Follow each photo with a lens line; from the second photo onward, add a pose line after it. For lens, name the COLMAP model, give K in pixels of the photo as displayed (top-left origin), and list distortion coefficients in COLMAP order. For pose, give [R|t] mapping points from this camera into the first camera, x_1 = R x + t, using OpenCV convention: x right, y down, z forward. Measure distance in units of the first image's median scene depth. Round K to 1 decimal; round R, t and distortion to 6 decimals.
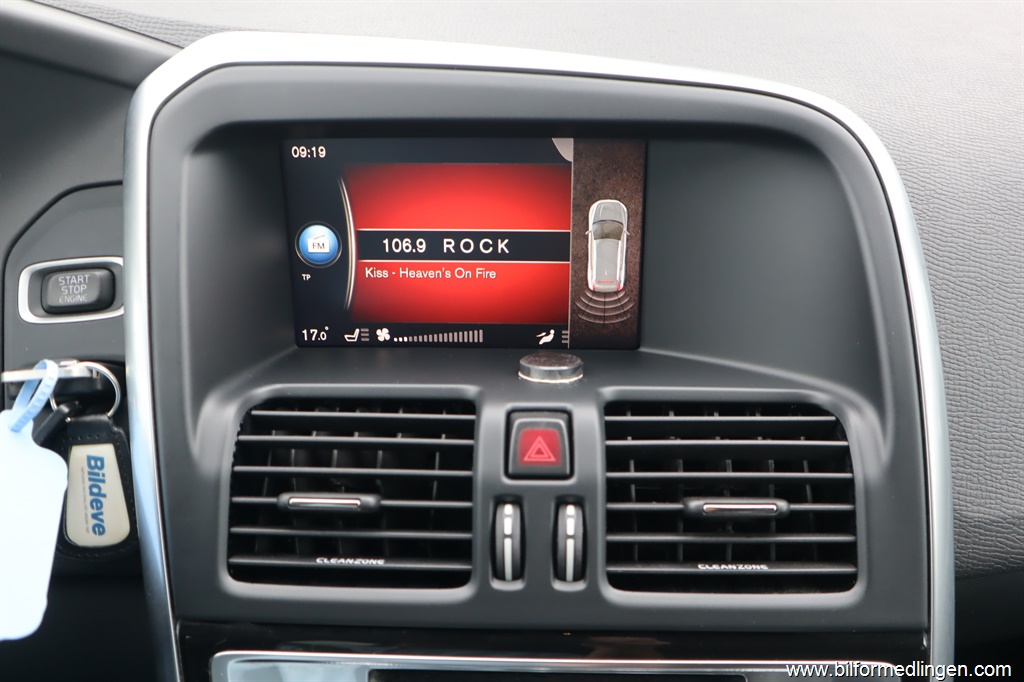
lens RADIAL K [[908.2, 0, 512.0], [0, 908.2, 341.0], [0, 0, 1]] dist [-0.081391, -0.005930]
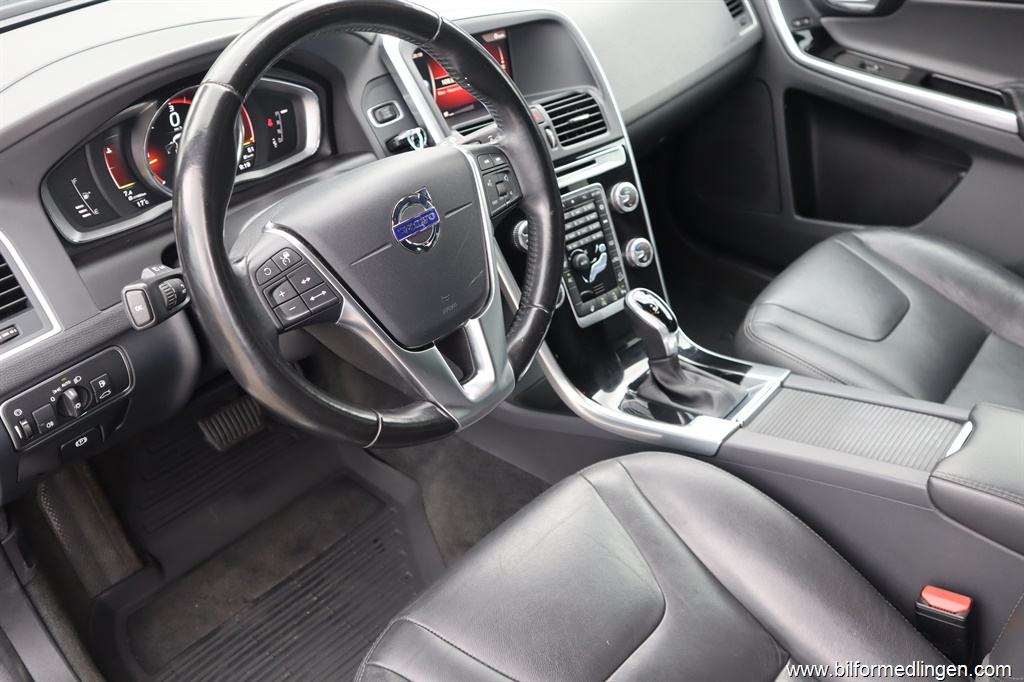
lens RADIAL K [[908.2, 0, 512.0], [0, 908.2, 341.0], [0, 0, 1]] dist [-0.081391, -0.005930]
pose [[0.741456, -0.384144, 0.550160, -2.420575], [0.303830, 0.923245, 0.235172, 0.064391], [-0.598273, -0.007214, 0.801260, -1.902515]]
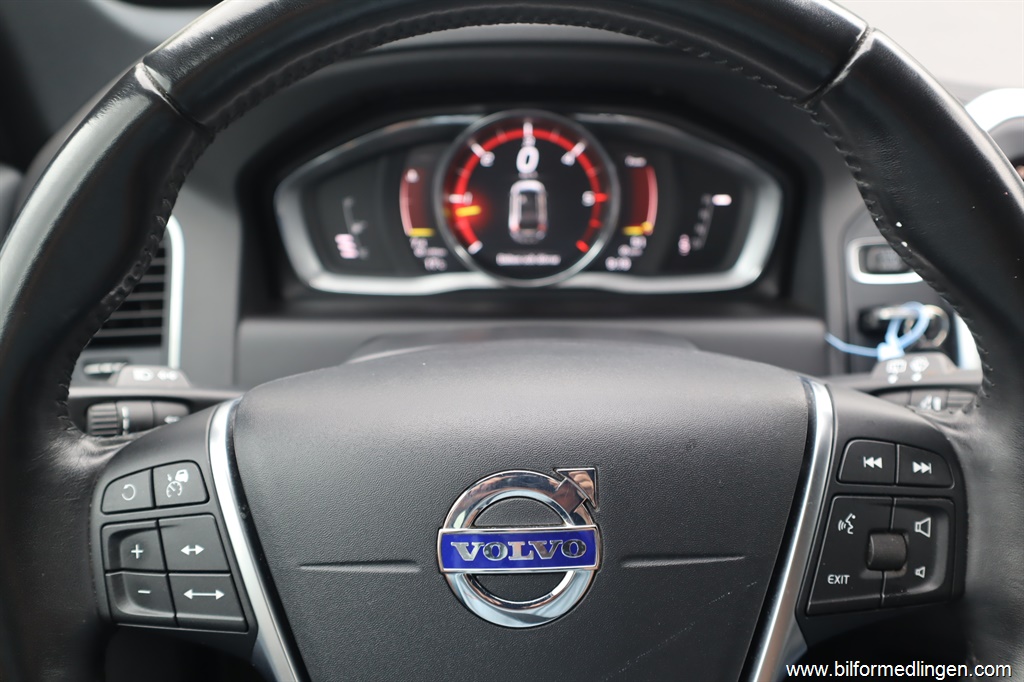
lens RADIAL K [[908.2, 0, 512.0], [0, 908.2, 341.0], [0, 0, 1]] dist [-0.081391, -0.005930]
pose [[0.991889, 0.044334, -0.119128, -1.035565], [-0.037623, 0.997607, 0.058010, 0.008695], [0.121415, -0.053058, 0.991183, -0.652162]]
